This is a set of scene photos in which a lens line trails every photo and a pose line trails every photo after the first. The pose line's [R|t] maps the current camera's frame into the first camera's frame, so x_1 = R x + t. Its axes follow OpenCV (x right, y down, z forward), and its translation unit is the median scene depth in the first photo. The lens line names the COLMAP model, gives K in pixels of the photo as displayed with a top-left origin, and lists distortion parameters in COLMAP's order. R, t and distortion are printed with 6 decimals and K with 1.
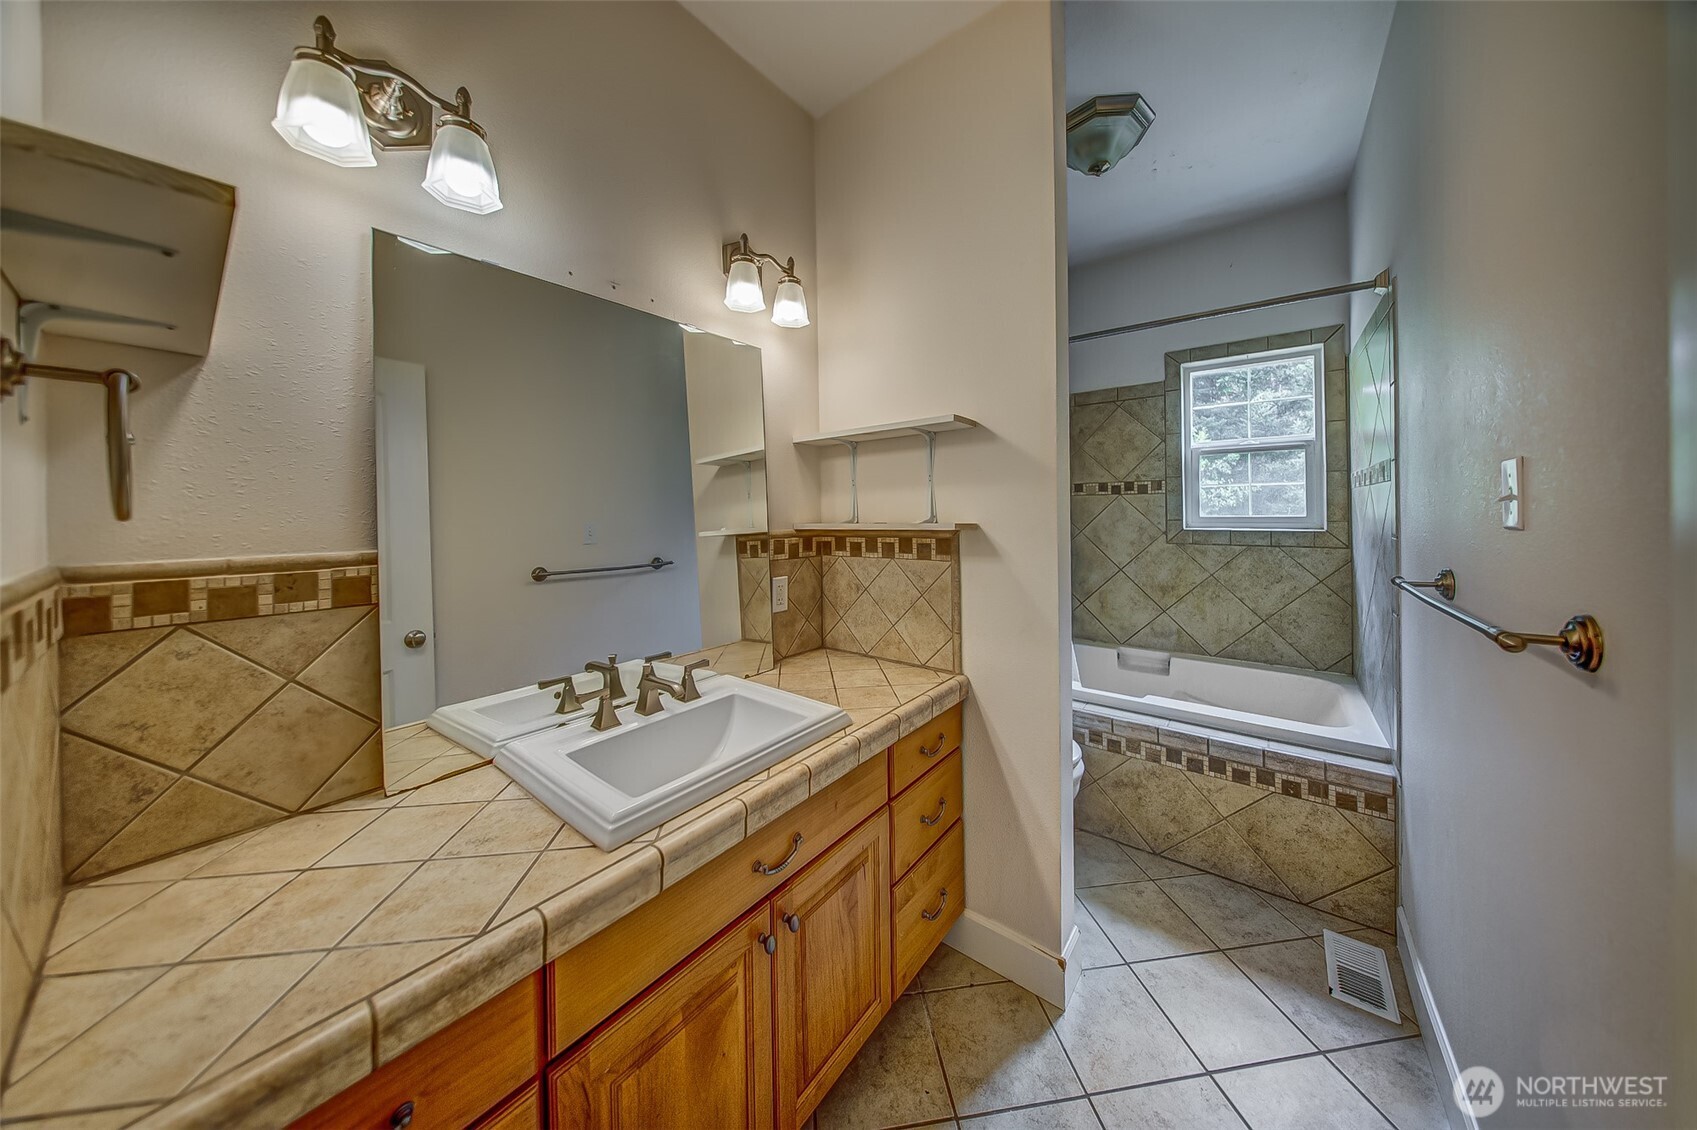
lens RADIAL K [[517.4, 0, 872.4], [0, 517.4, 506.5], [0, 0, 1]] dist [-0.005228, -0.000153]
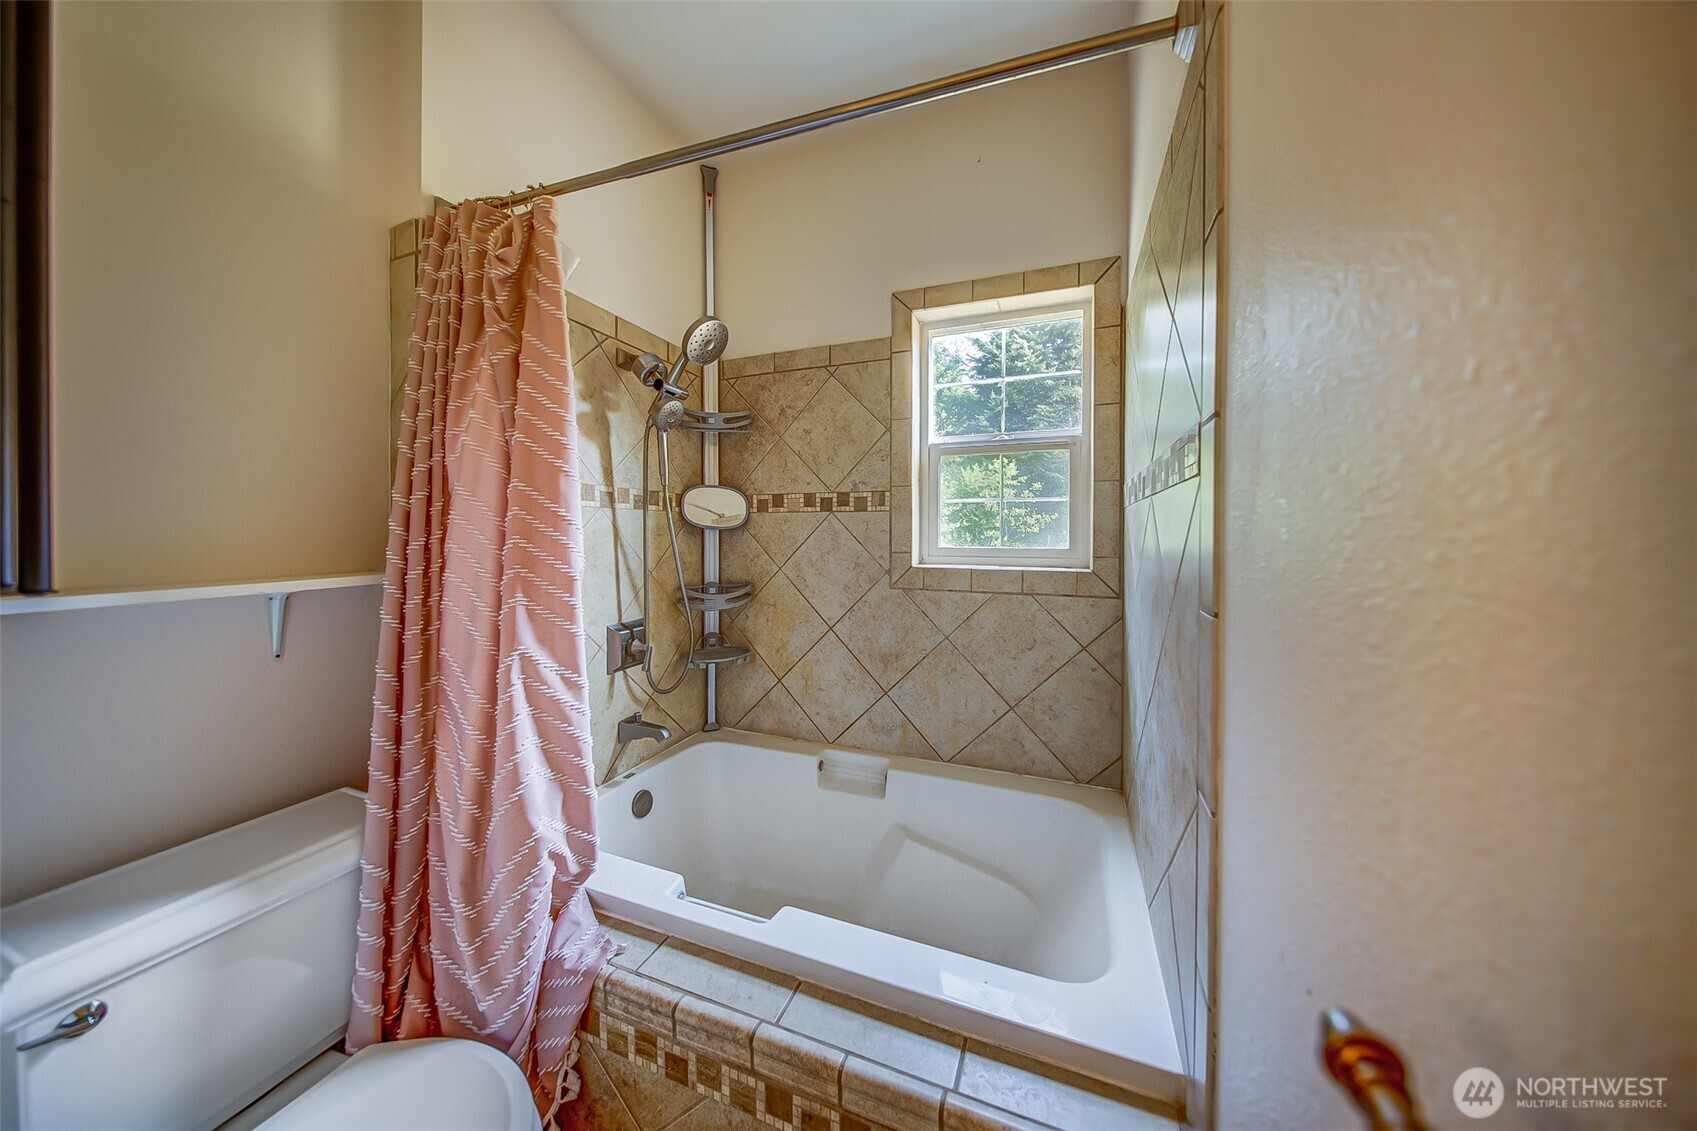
lens RADIAL K [[517.4, 0, 877.5], [0, 517.4, 537.7], [0, 0, 1]] dist [-0.005228, -0.000153]
pose [[0.954482, 0.008833, 0.298136, 0.393921], [-0.013082, 0.999839, 0.012261, -0.000005], [-0.297980, -0.015604, 0.954445, 0.422240]]
